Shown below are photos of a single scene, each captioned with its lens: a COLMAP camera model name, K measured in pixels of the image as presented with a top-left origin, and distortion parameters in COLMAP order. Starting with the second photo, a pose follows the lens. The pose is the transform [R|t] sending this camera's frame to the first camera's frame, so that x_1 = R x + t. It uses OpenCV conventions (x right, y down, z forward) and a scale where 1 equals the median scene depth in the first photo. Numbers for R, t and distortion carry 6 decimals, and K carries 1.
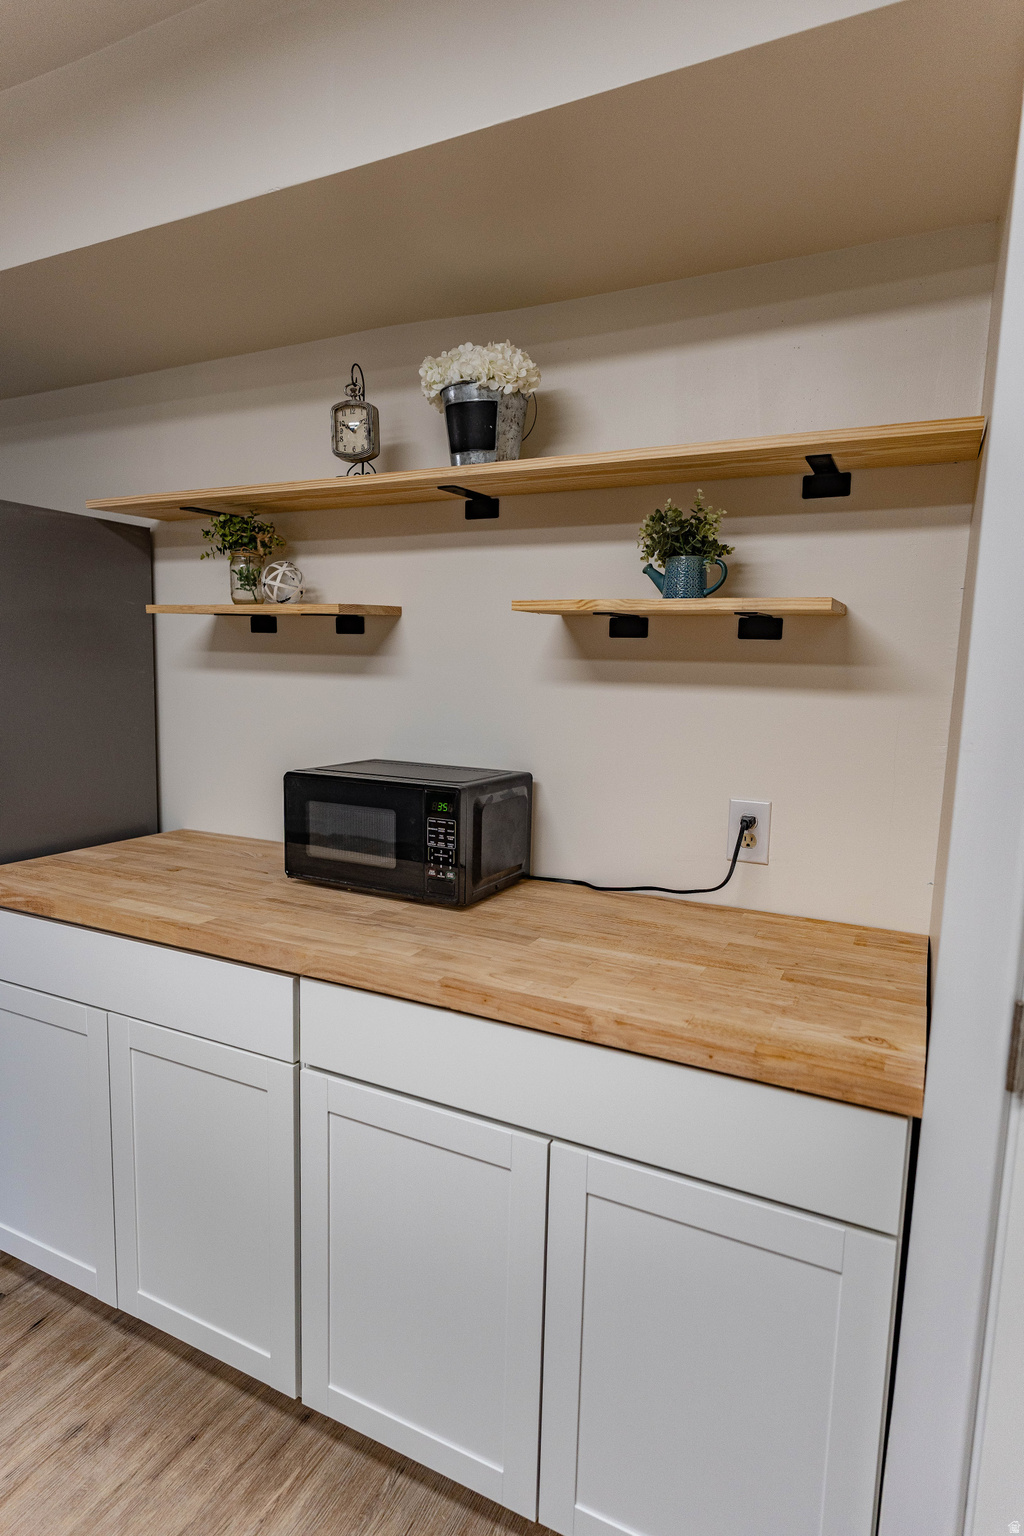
lens RADIAL K [[881.8, 0, 513.9], [0, 881.8, 780.0], [0, 0, 1]] dist [-0.007397, 0.002191]
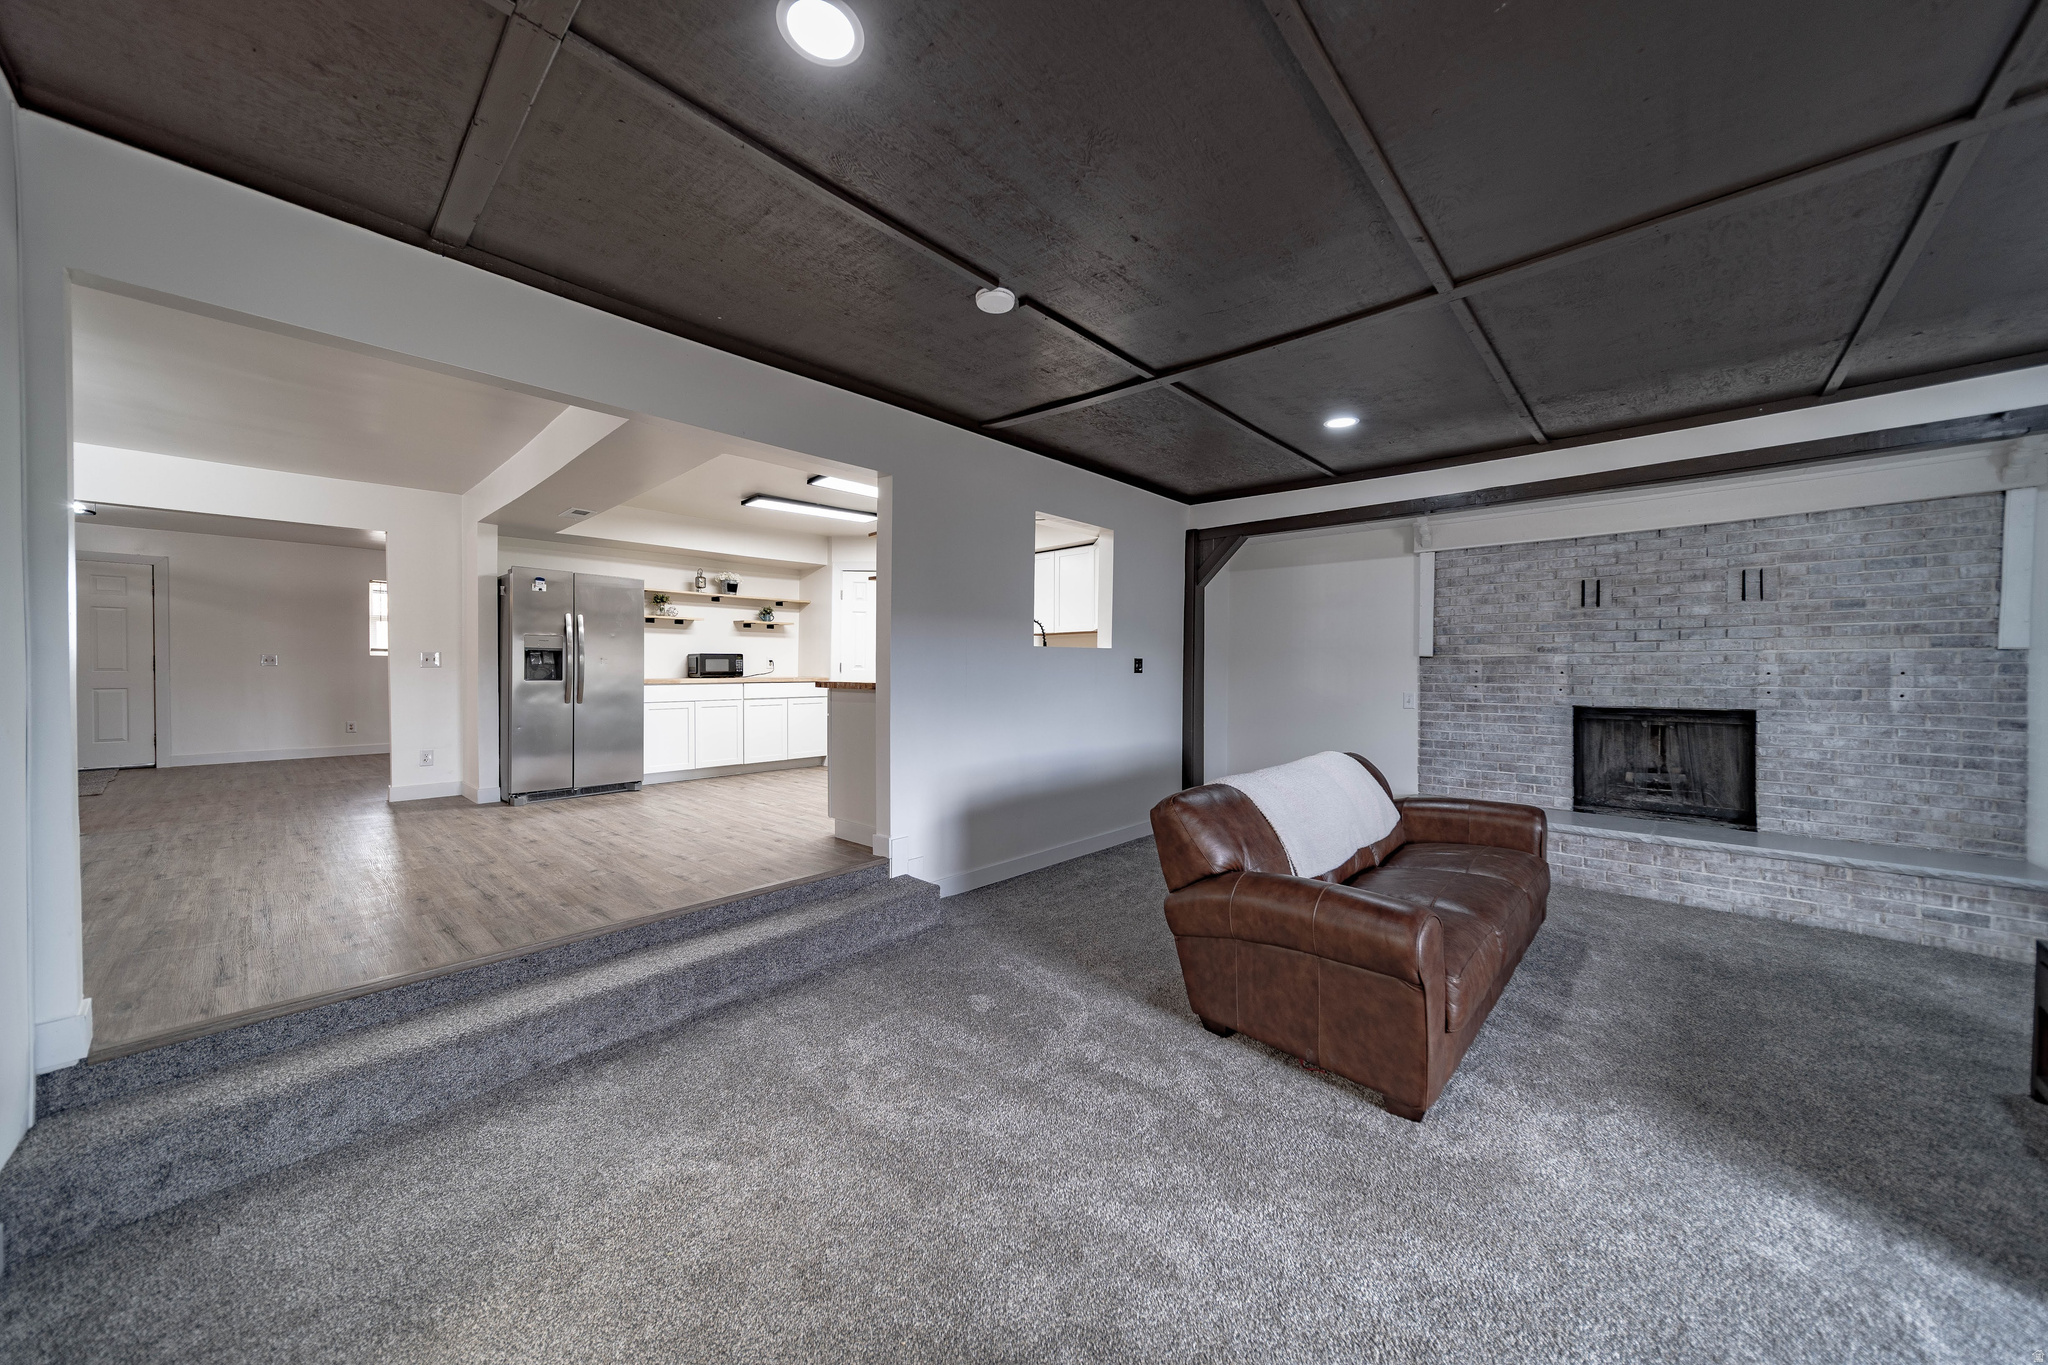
lens RADIAL K [[704.2, 0, 1031.0], [0, 704.2, 678.7], [0, 0, 1]] dist [0.005669, -0.000241]
pose [[0.268662, -0.044667, 0.962198, -3.807401], [0.129607, 0.991517, 0.009840, 0.352079], [-0.954475, 0.122064, 0.272172, -1.900008]]
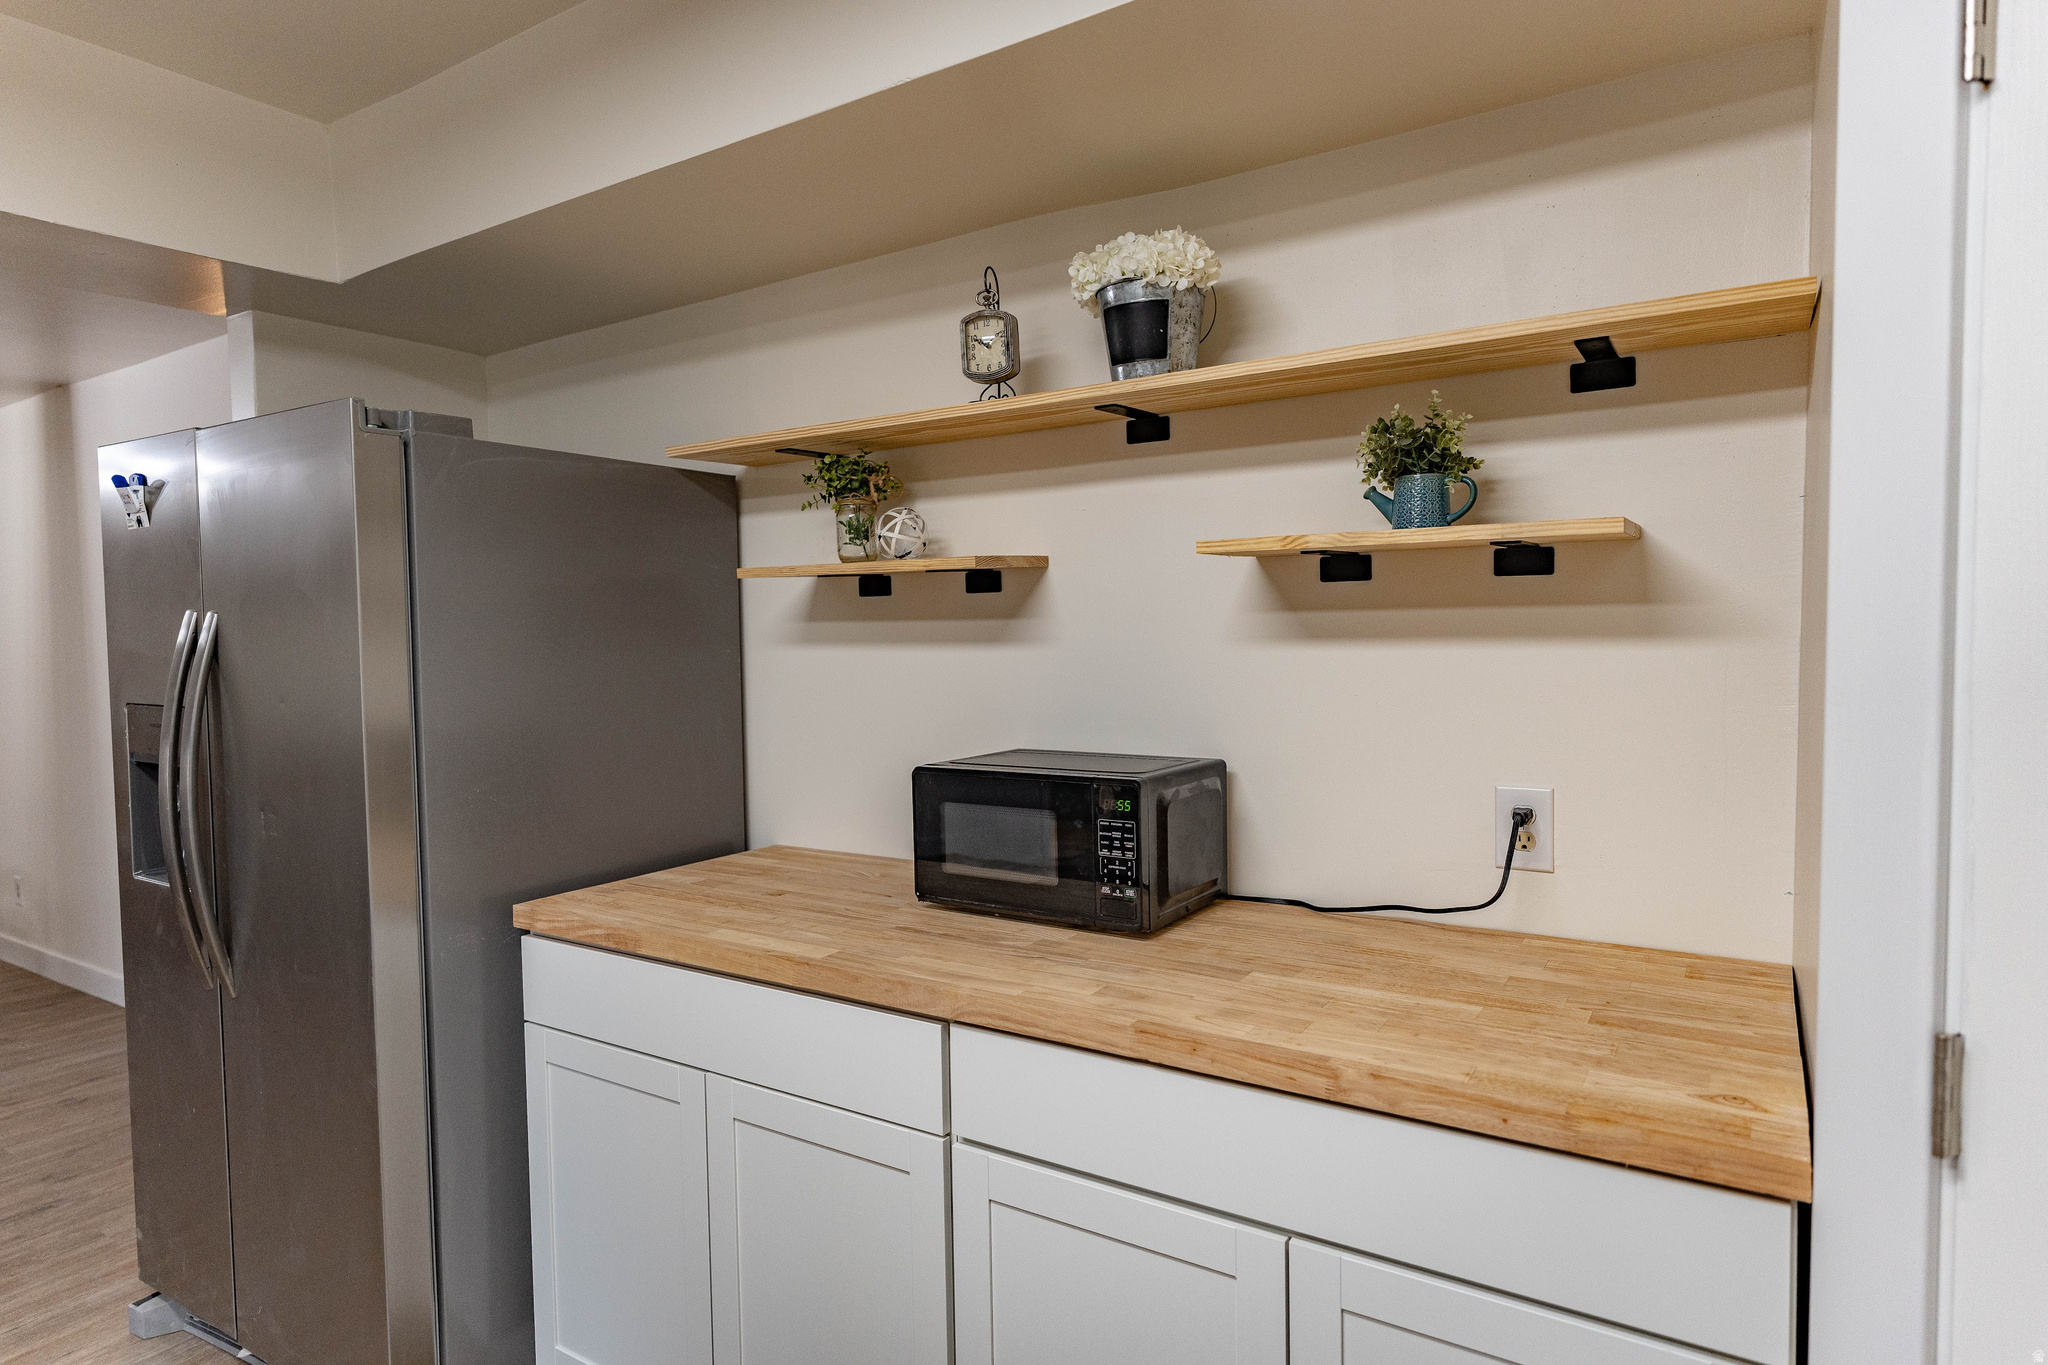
lens RADIAL K [[1175.7, 0, 1025.0], [0, 1175.7, 680.1], [0, 0, 1]] dist [-0.007397, 0.002191]
pose [[0.992949, -0.035478, -0.113110, -0.039917], [0.025452, 0.995716, -0.088888, 0.010697], [0.115779, 0.085383, 0.989598, -0.053650]]
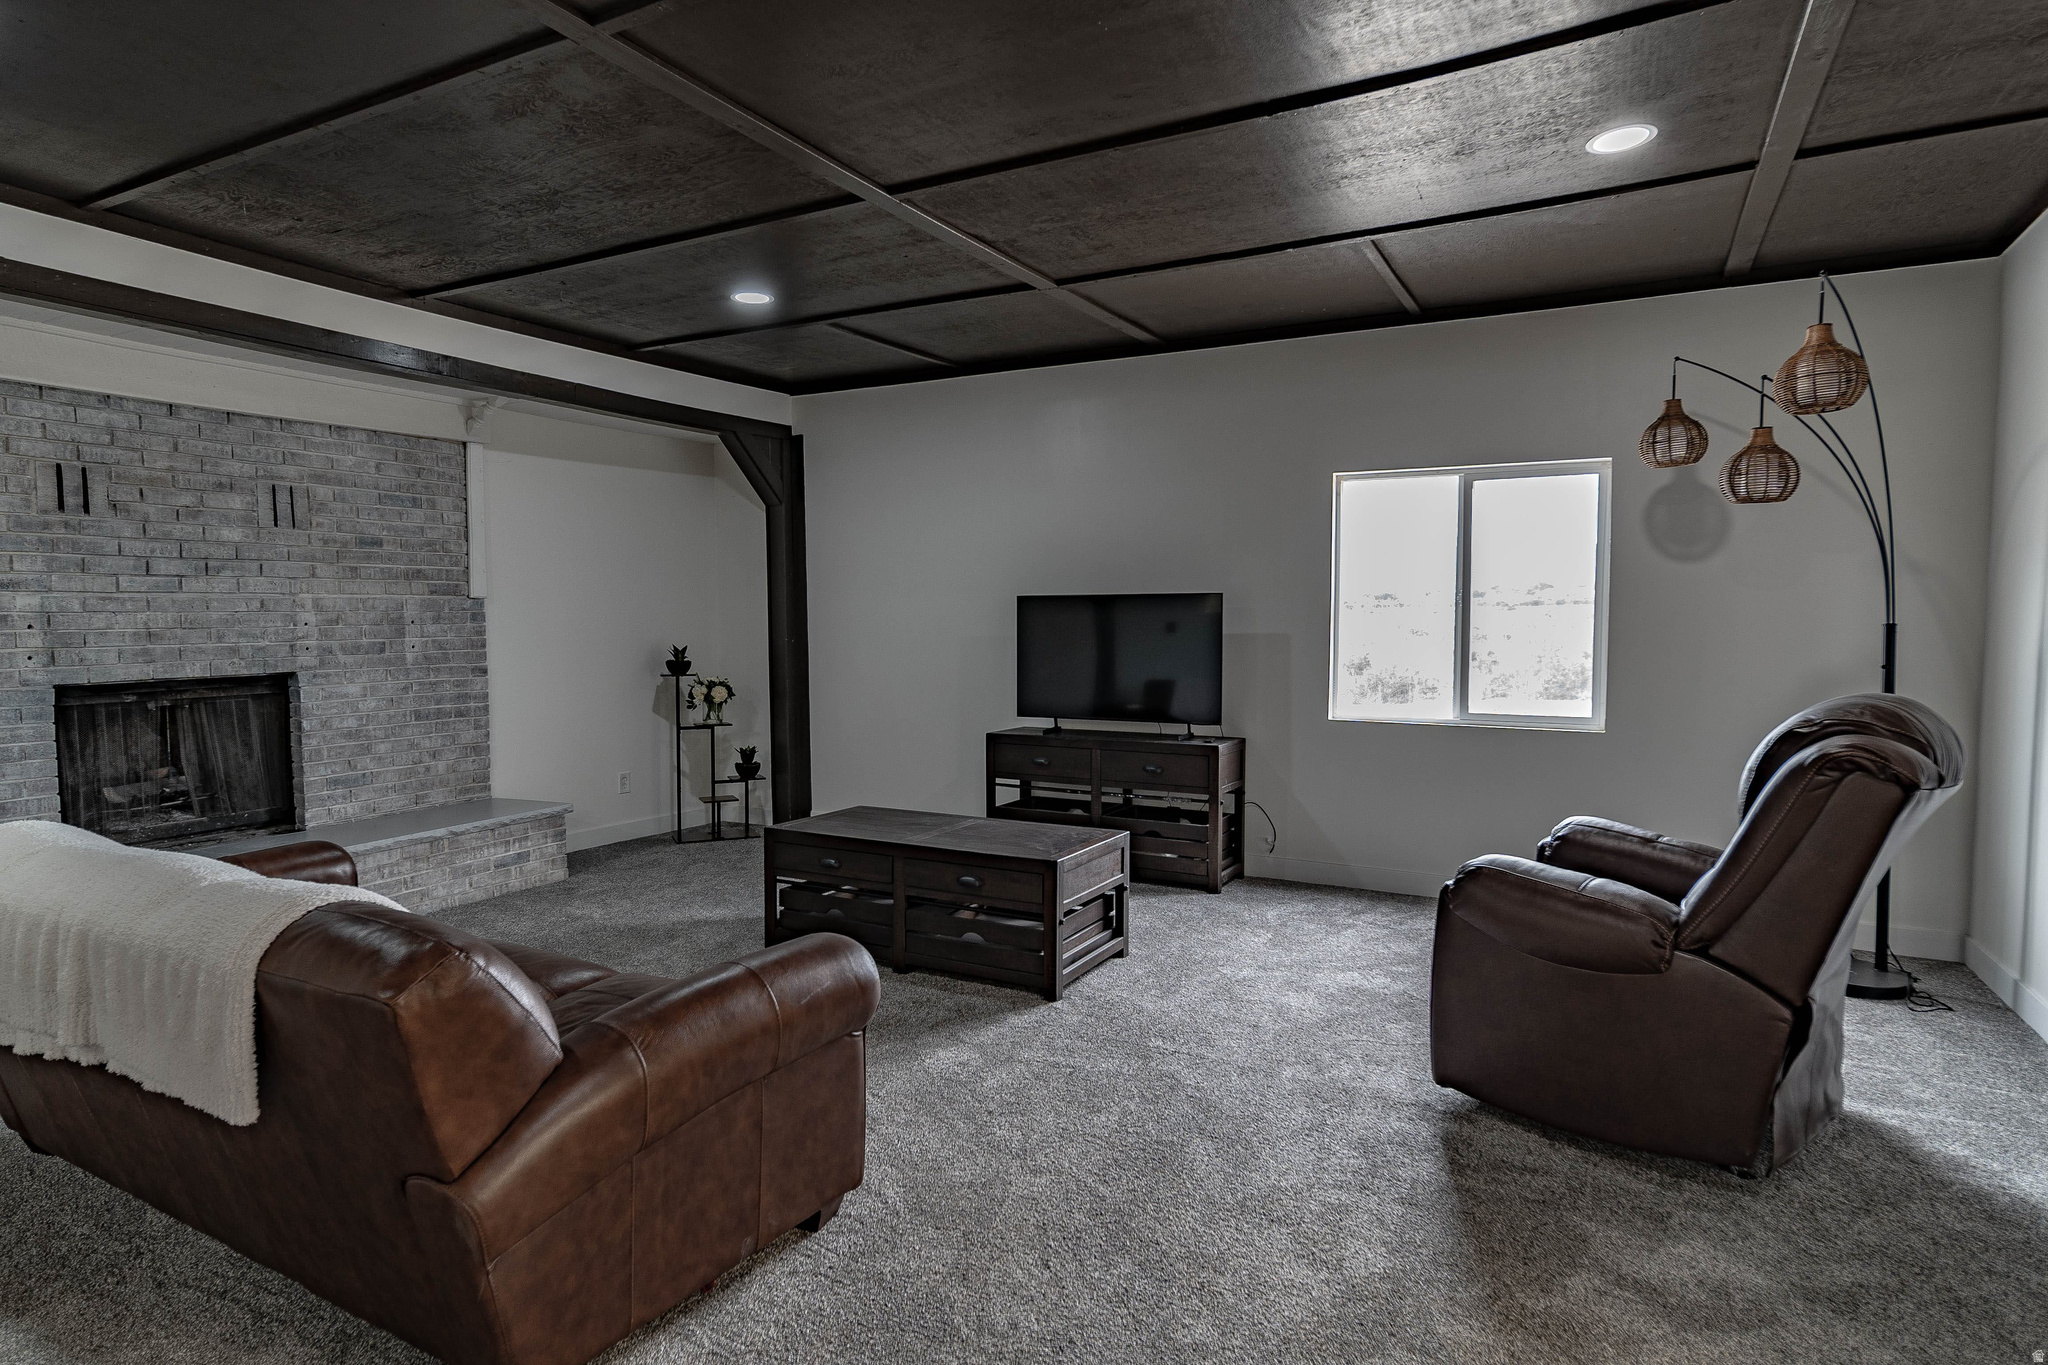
lens RADIAL K [[1091.2, 0, 1025.3], [0, 1091.2, 667.5], [0, 0, 1]] dist [0.020421, -0.001562]
pose [[-0.999438, -0.026369, 0.020698, -2.708695], [-0.022283, 0.983879, 0.177443, 0.232489], [-0.025044, 0.176882, -0.983913, -0.752730]]
